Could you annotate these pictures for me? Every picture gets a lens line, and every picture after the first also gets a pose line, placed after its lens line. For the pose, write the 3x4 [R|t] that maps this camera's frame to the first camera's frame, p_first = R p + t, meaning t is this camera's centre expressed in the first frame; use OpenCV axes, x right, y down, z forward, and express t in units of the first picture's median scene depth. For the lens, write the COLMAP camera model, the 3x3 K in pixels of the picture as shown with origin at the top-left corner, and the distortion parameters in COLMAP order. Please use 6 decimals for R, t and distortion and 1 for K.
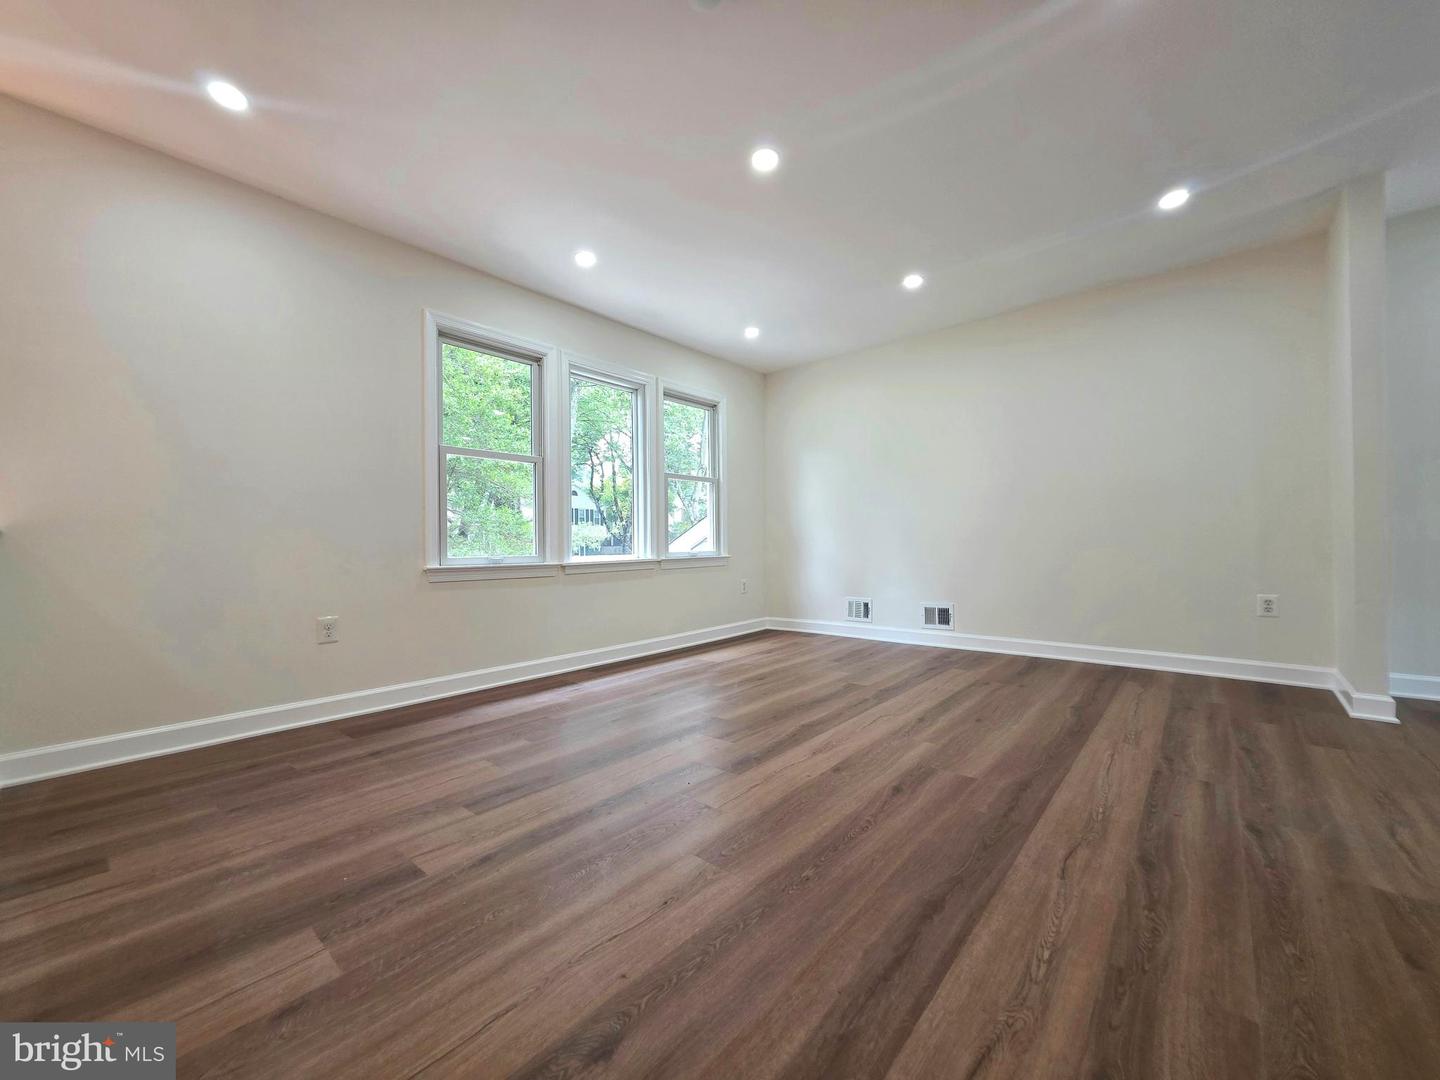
lens RADIAL K [[580.8, 0, 716.6], [0, 580.8, 540.6], [0, 0, 1]] dist [0.002798, 0.000031]
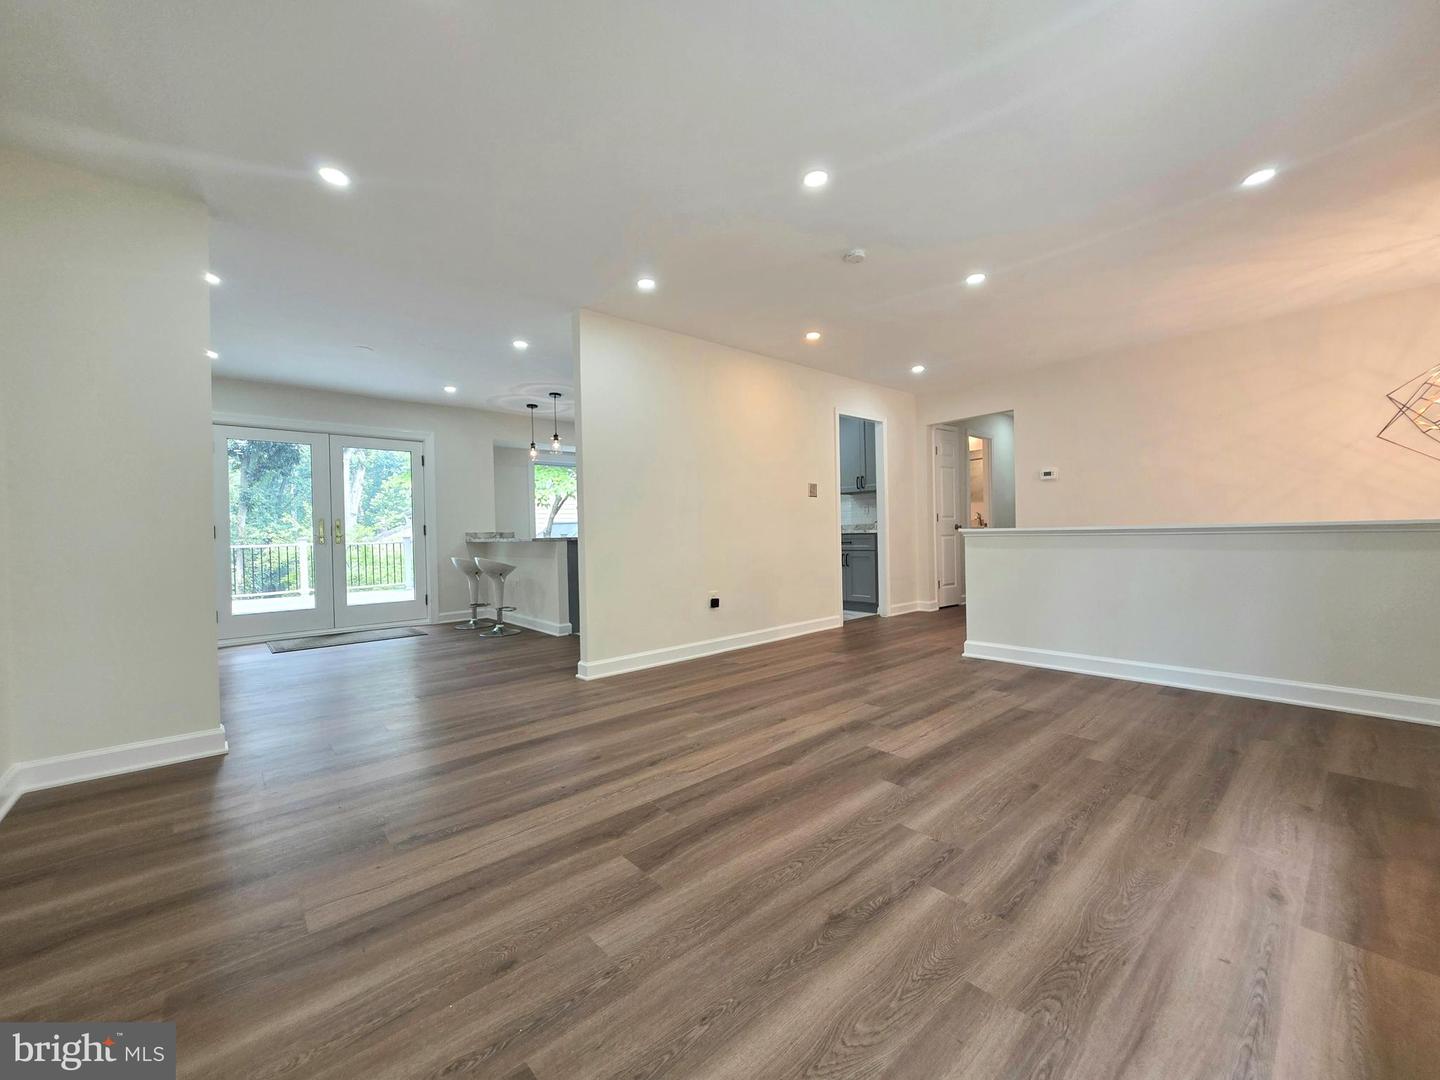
lens RADIAL K [[565.2, 0, 713.0], [0, 565.2, 534.8], [0, 0, 1]] dist [0.001156, -0.000114]
pose [[-0.988921, 0.037115, 0.143725, 0.128492], [0.036857, 0.999311, -0.004458, -0.031685], [-0.143791, 0.000889, -0.989608, 1.864358]]
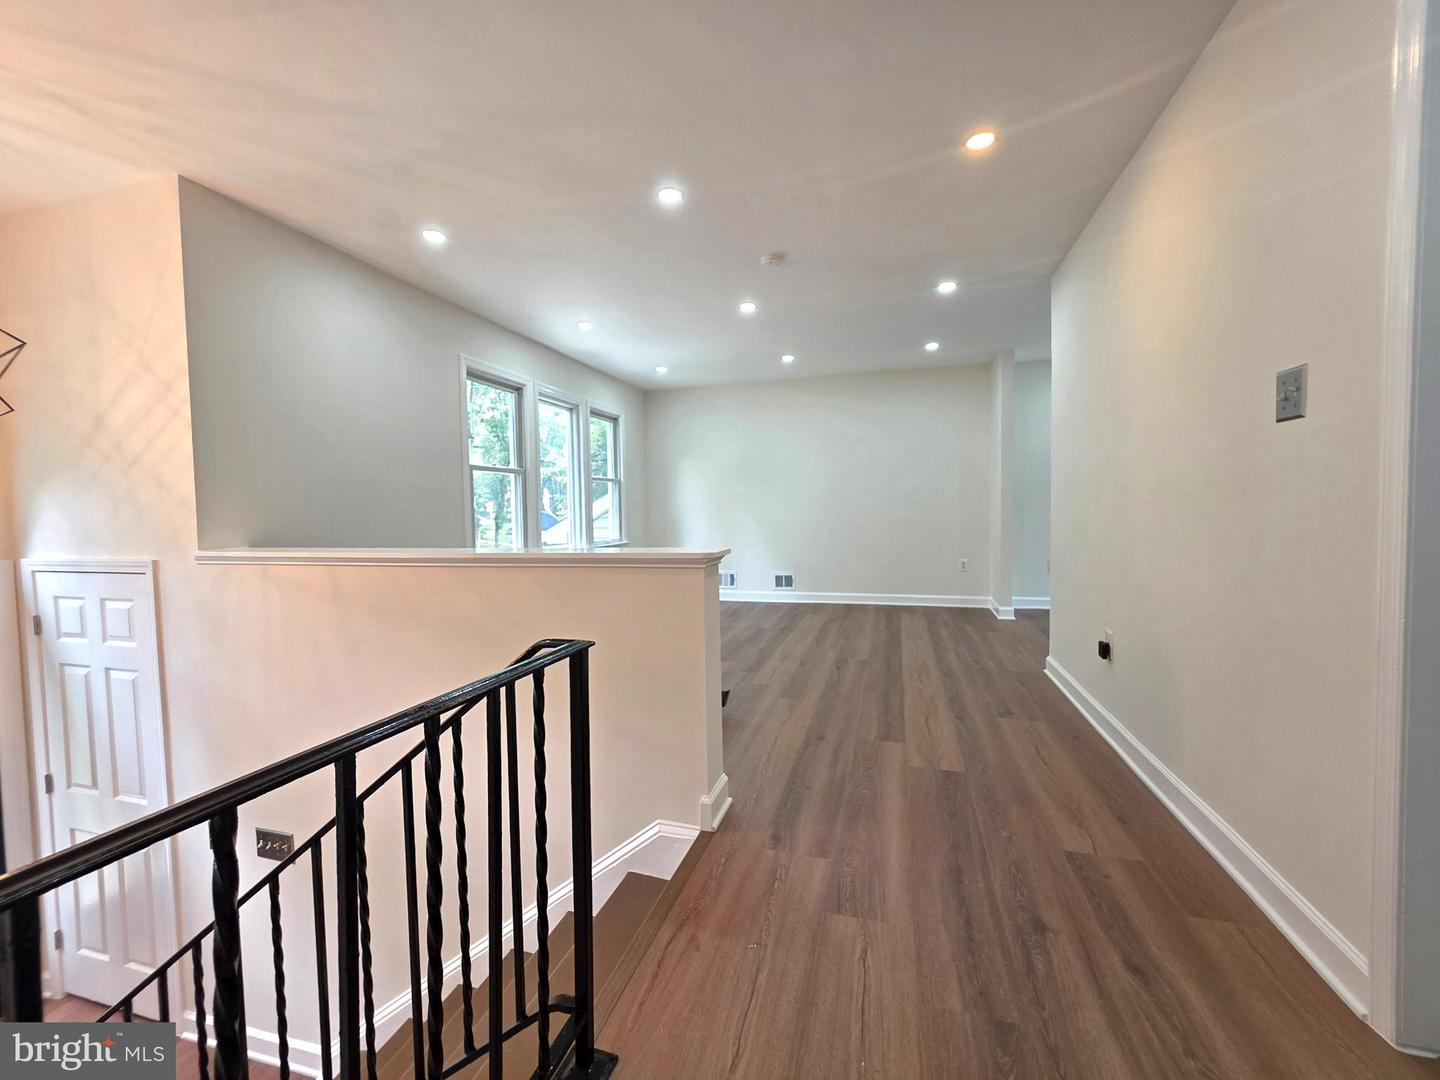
lens RADIAL K [[613.6, 0, 720.4], [0, 613.6, 535.9], [0, 0, 1]] dist [0.003750, 0.000212]
pose [[0.909644, -0.021073, 0.414855, -0.668672], [0.003786, 0.999091, 0.042450, -0.080015], [-0.415372, -0.037044, 0.908897, -0.525812]]
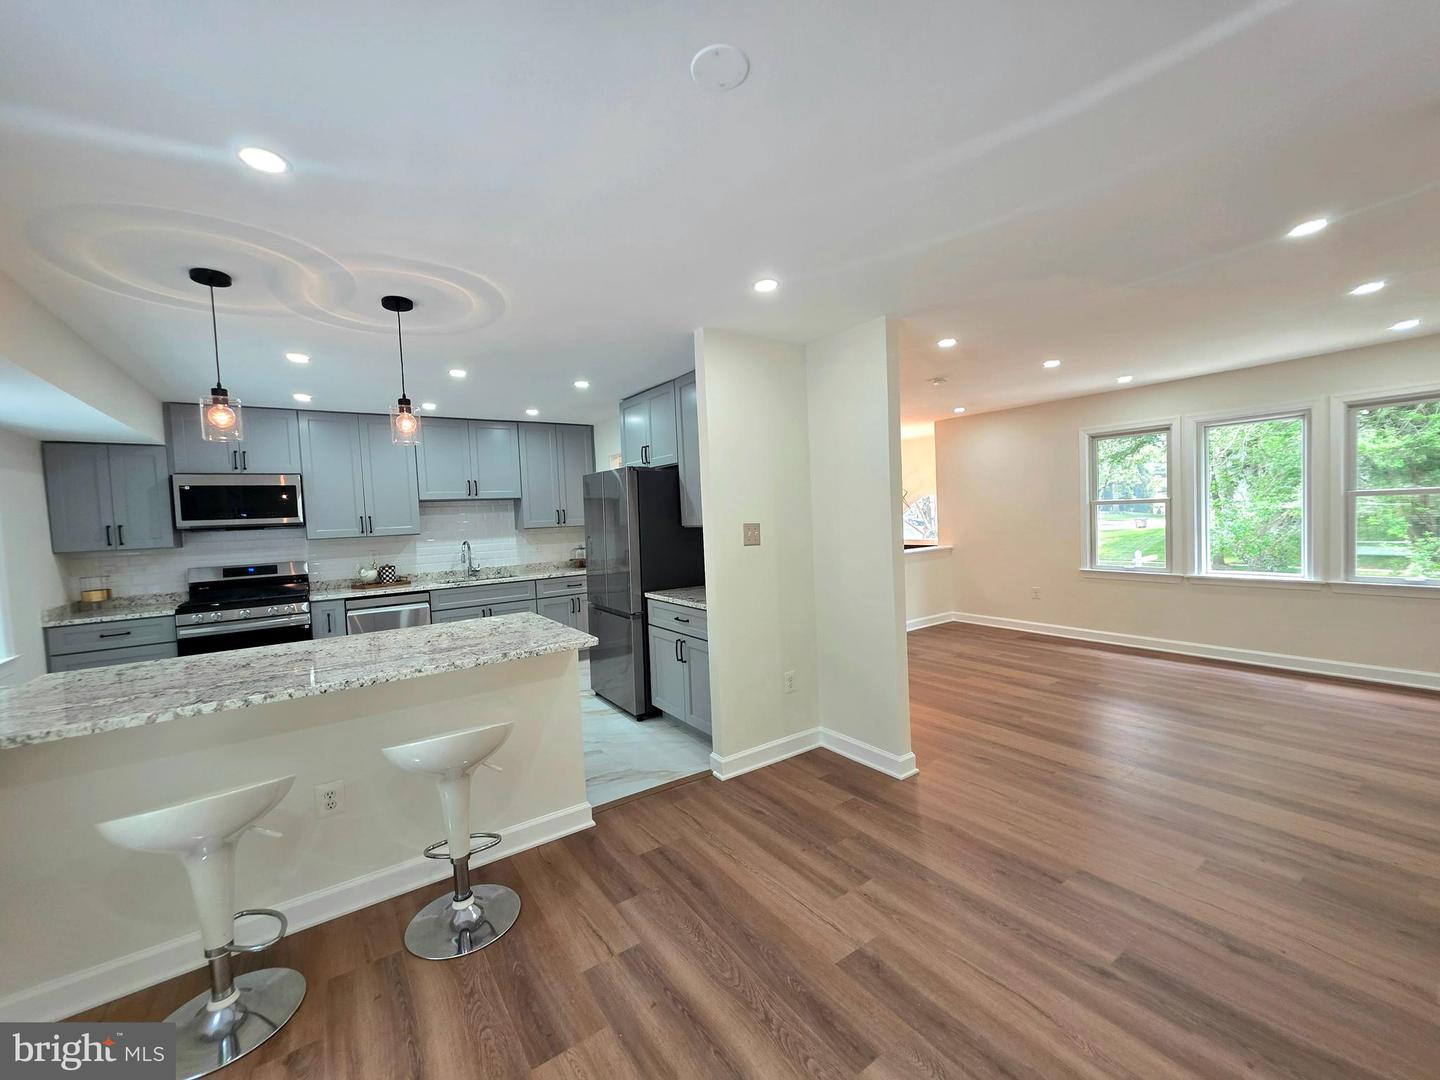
lens RADIAL K [[580.8, 0, 716.6], [0, 580.8, 540.6], [0, 0, 1]] dist [0.002798, 0.000031]
pose [[-0.251652, 0.064641, -0.965657, 1.895518], [0.048998, 0.997338, 0.053993, -0.243612], [0.966577, -0.033728, -0.254150, 0.415022]]
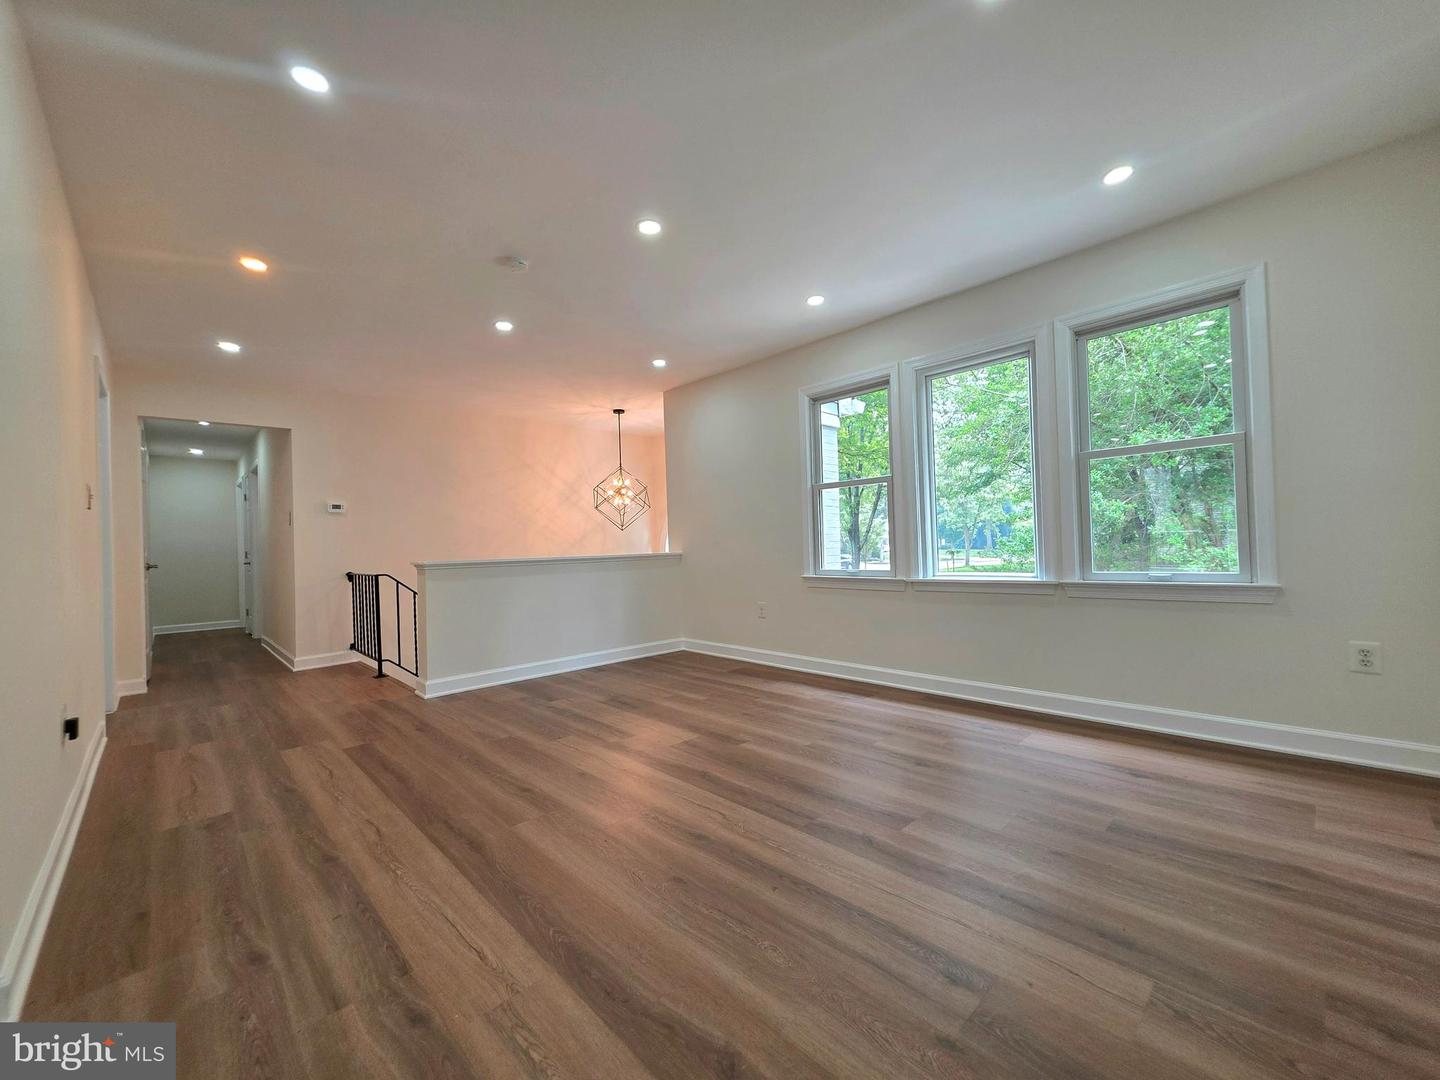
lens RADIAL K [[580.8, 0, 716.6], [0, 580.8, 540.6], [0, 0, 1]] dist [0.002798, 0.000031]
pose [[-0.106214, 0.004859, -0.994331, 1.074275], [0.036064, 0.999349, 0.001032, -0.056356], [0.993689, -0.035750, -0.106320, 1.126959]]
